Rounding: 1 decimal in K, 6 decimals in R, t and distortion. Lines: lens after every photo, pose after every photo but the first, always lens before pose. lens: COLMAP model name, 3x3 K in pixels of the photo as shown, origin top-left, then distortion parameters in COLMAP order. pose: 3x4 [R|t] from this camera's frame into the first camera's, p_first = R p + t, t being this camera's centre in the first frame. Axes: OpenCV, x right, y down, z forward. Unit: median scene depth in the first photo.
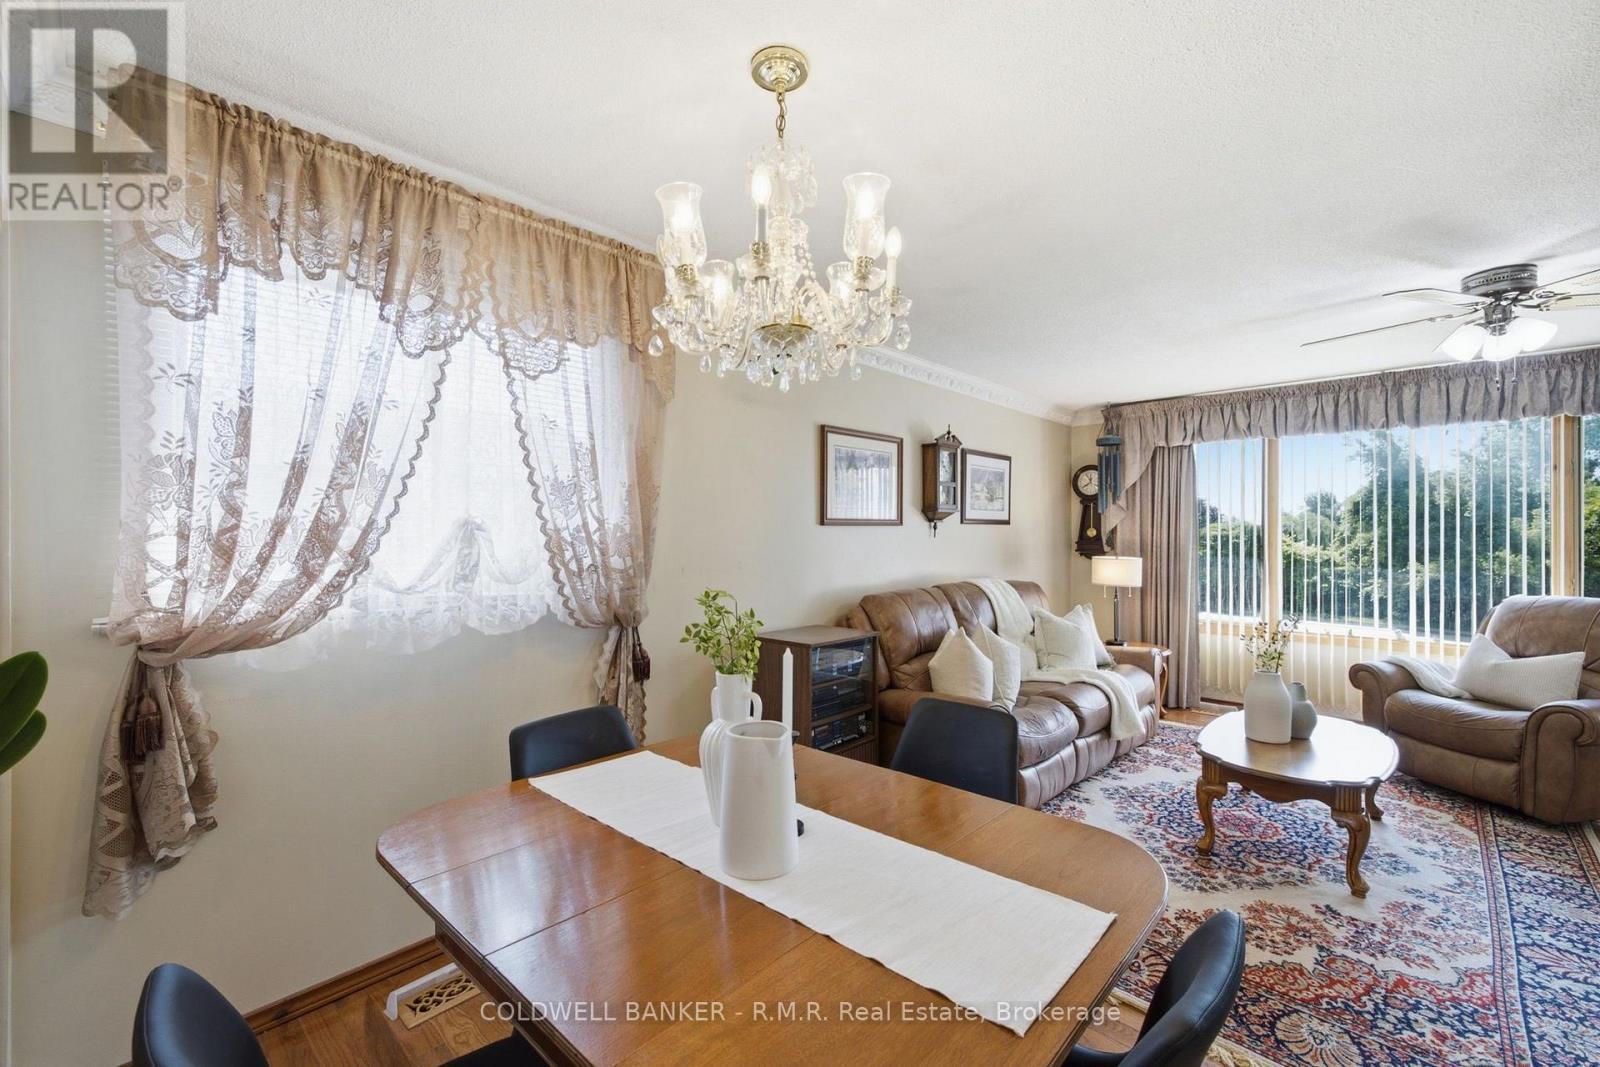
lens RADIAL K [[667.3, 0, 799.4], [0, 667.3, 528.8], [0, 0, 1]] dist [0.004309, -0.000215]
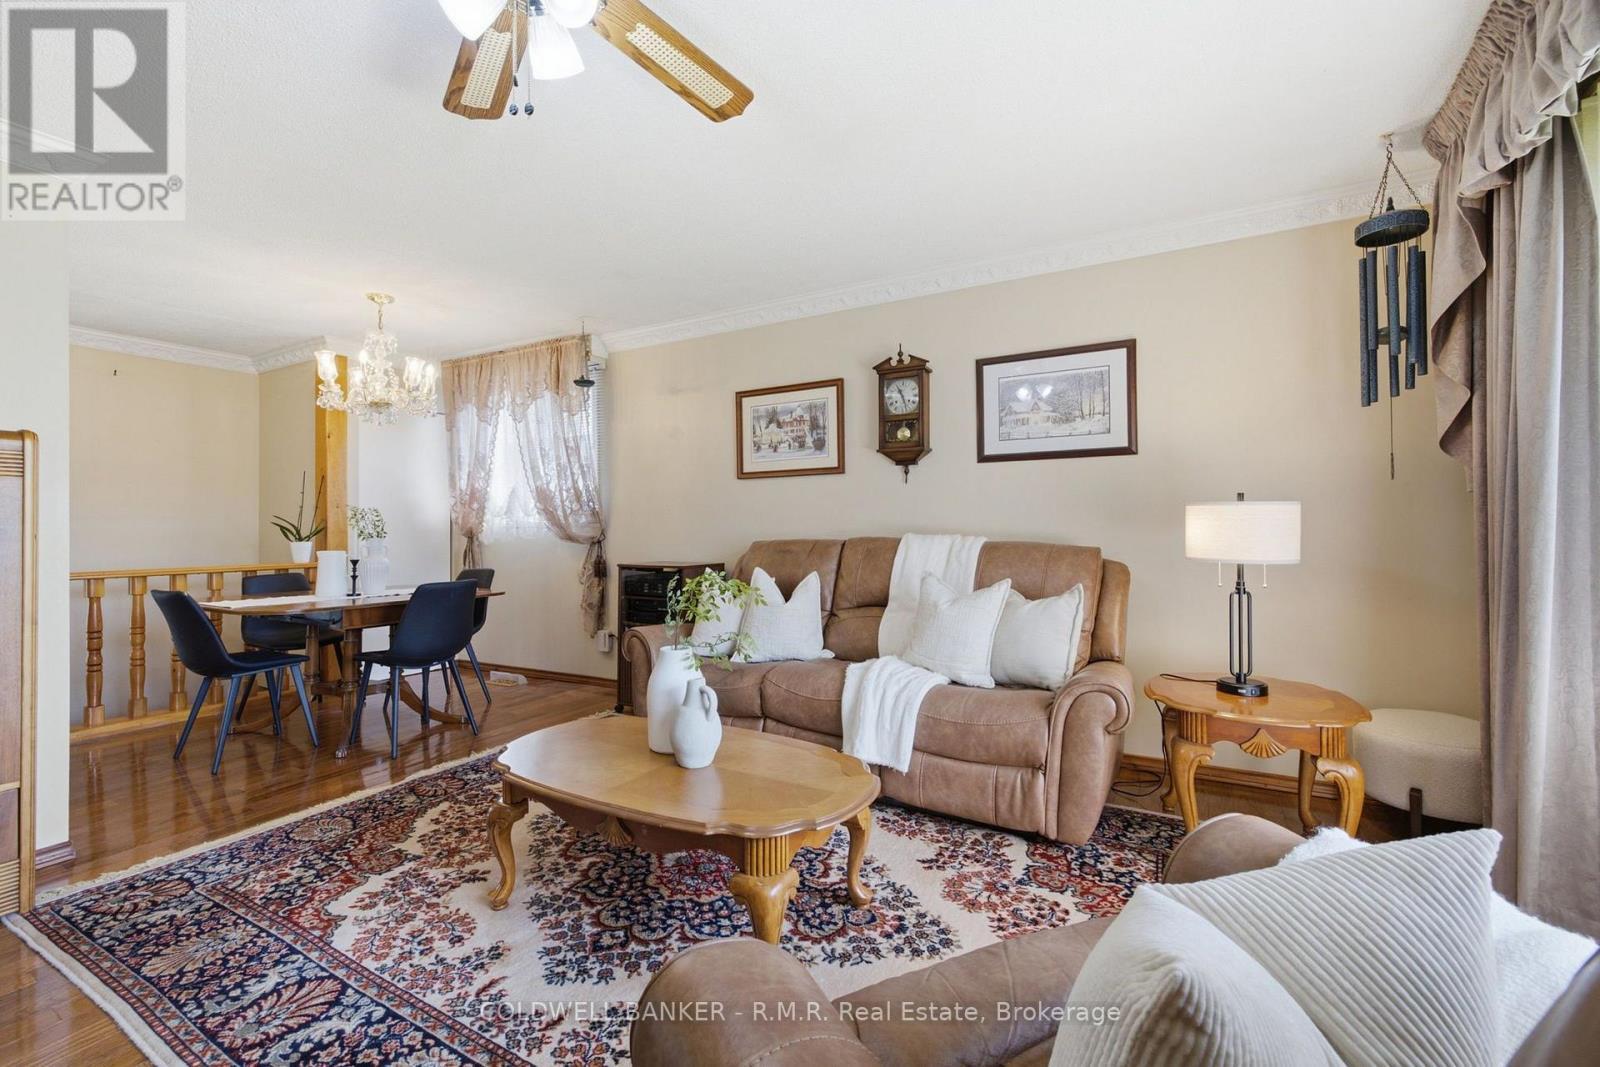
lens RADIAL K [[685.3, 0, 797.5], [0, 685.3, 520.1], [0, 0, 1]] dist [0.014571, 0.000296]
pose [[0.233168, -0.012525, -0.972356, 1.597717], [0.014655, 0.999849, -0.009365, 0.102467], [0.972326, -0.012066, 0.233316, 1.083070]]
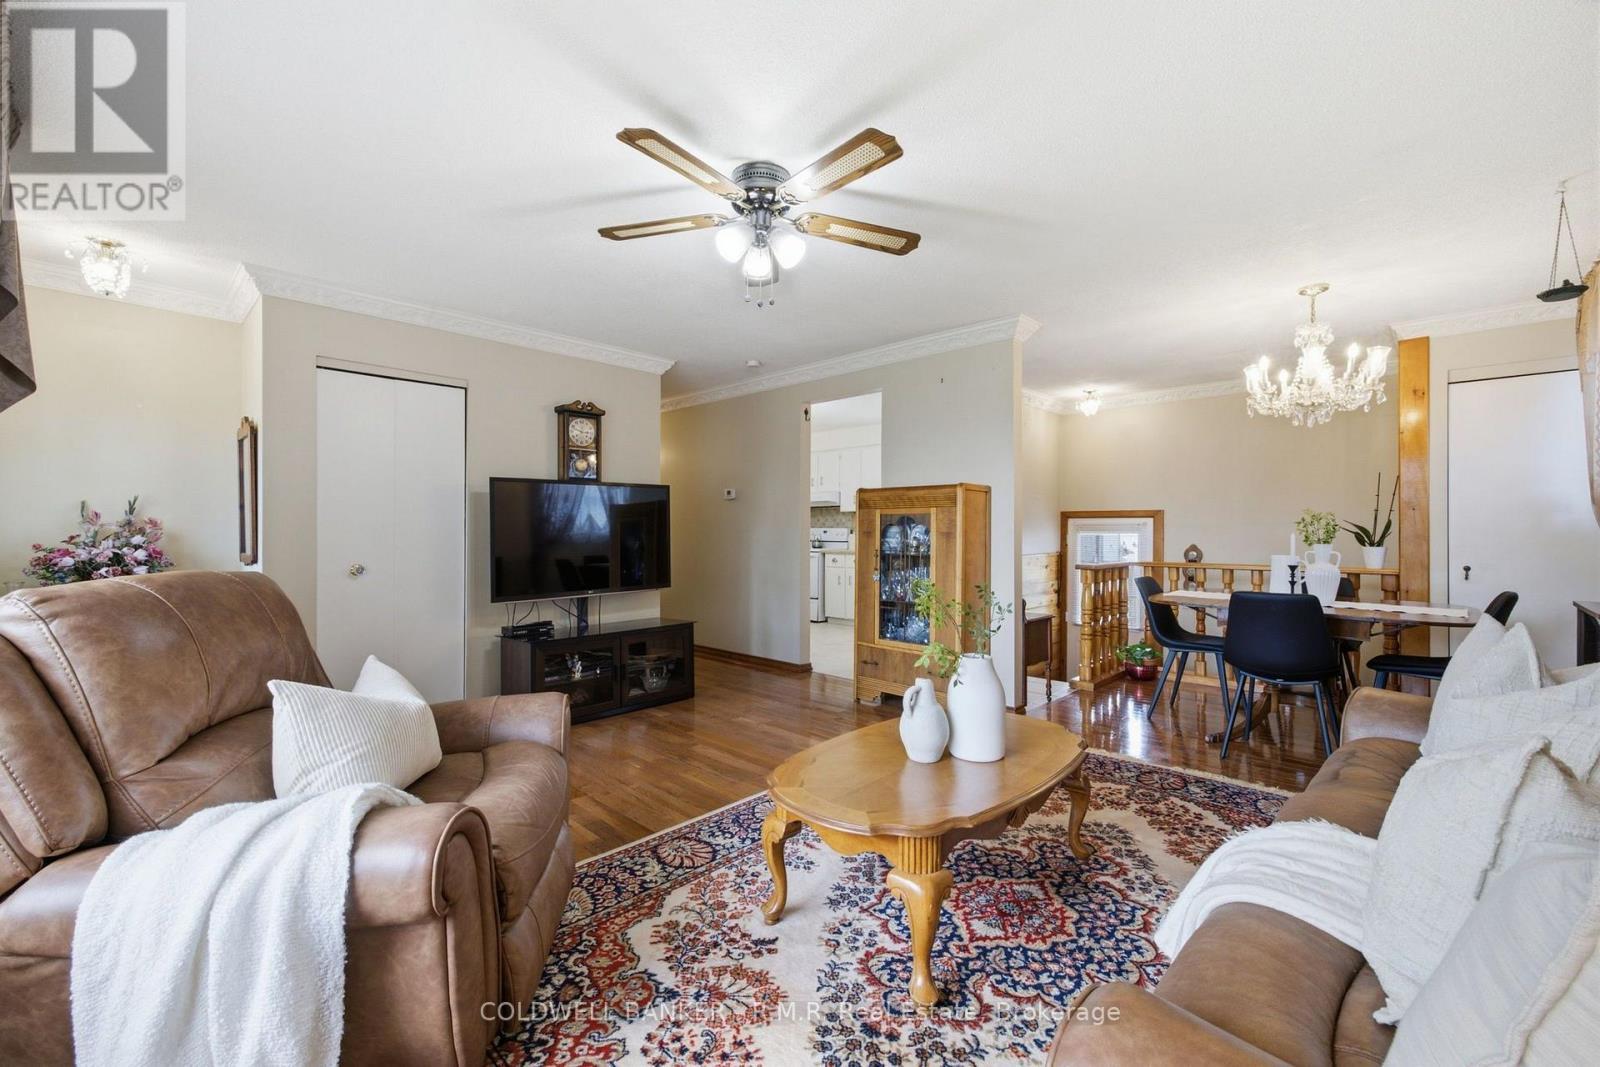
lens RADIAL K [[667.3, 0, 799.4], [0, 667.3, 528.8], [0, 0, 1]] dist [0.004309, -0.000215]
pose [[-0.999906, -0.004290, 0.013013, 0.986450], [-0.004410, 0.999948, -0.009211, 0.100254], [-0.012973, -0.009267, -0.999873, 1.909902]]
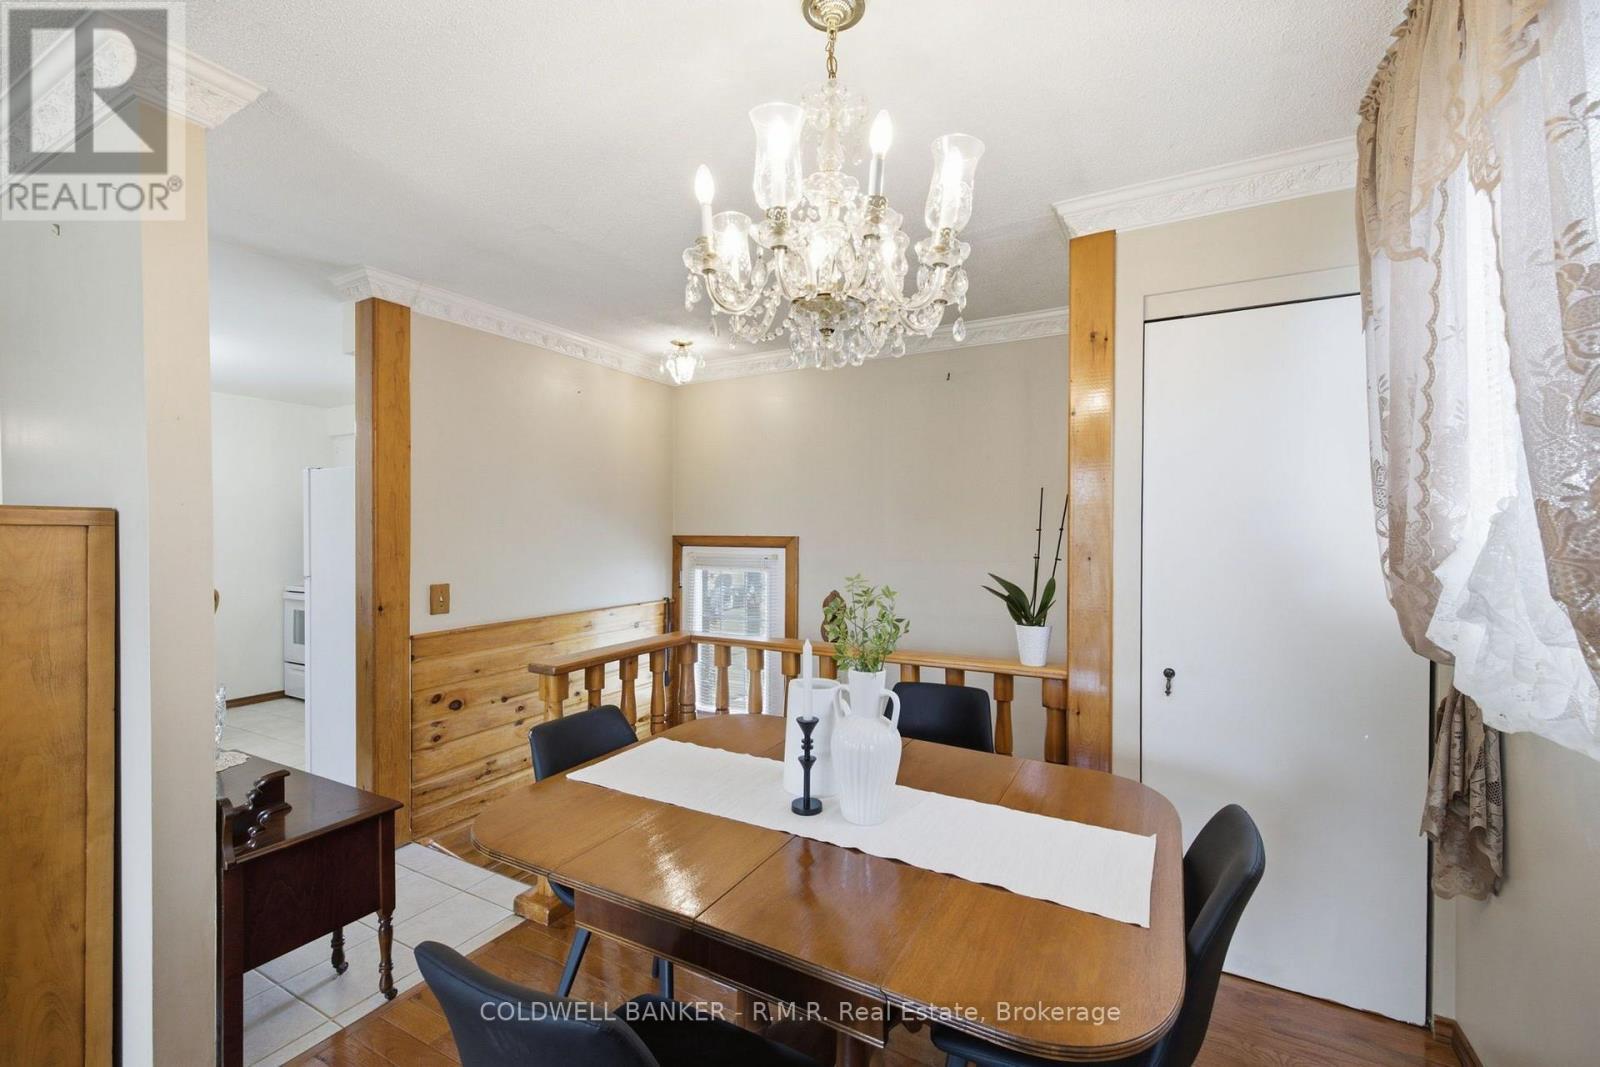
lens RADIAL K [[681.0, 0, 799.2], [0, 681.0, 539.9], [0, 0, 1]] dist [0.003024, 0.000074]
pose [[-0.969827, -0.000238, -0.243793, 0.133397], [-0.002258, 0.999965, 0.008004, 0.005491], [0.243782, 0.008313, -0.969794, 1.065405]]
